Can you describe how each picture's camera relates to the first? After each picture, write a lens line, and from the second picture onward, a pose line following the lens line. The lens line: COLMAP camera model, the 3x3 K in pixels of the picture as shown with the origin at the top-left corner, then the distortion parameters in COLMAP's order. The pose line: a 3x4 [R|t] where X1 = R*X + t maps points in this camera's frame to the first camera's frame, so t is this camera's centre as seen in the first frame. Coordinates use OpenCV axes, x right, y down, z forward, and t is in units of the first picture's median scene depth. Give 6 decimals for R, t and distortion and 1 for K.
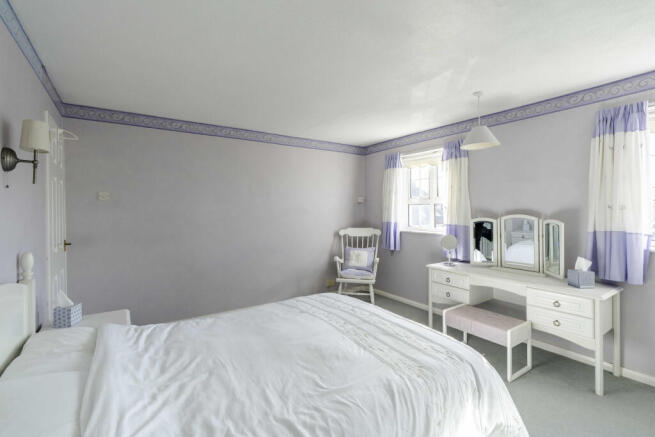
lens RADIAL K [[309.8, 0, 330.6], [0, 309.8, 208.3], [0, 0, 1]] dist [0.018464, 0.000055]
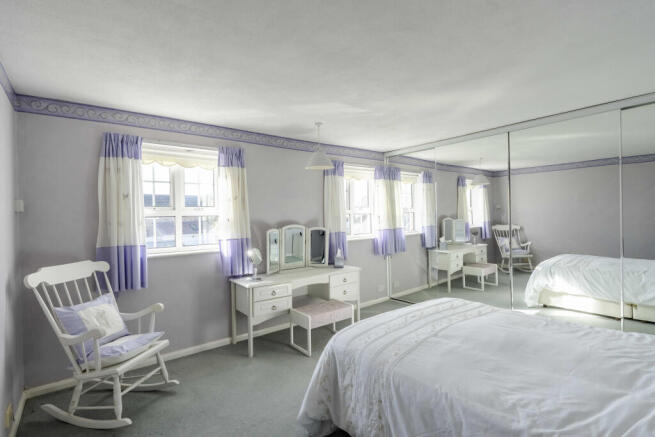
lens RADIAL K [[315.2, 0, 327.4], [0, 315.2, 217.9], [0, 0, 1]] dist [-0.014037, 0.000560]
pose [[-0.082380, 0.008562, 0.996564, -0.623358], [0.022609, 0.999722, -0.006720, 0.004718], [-0.996344, 0.021978, -0.082551, 0.907798]]
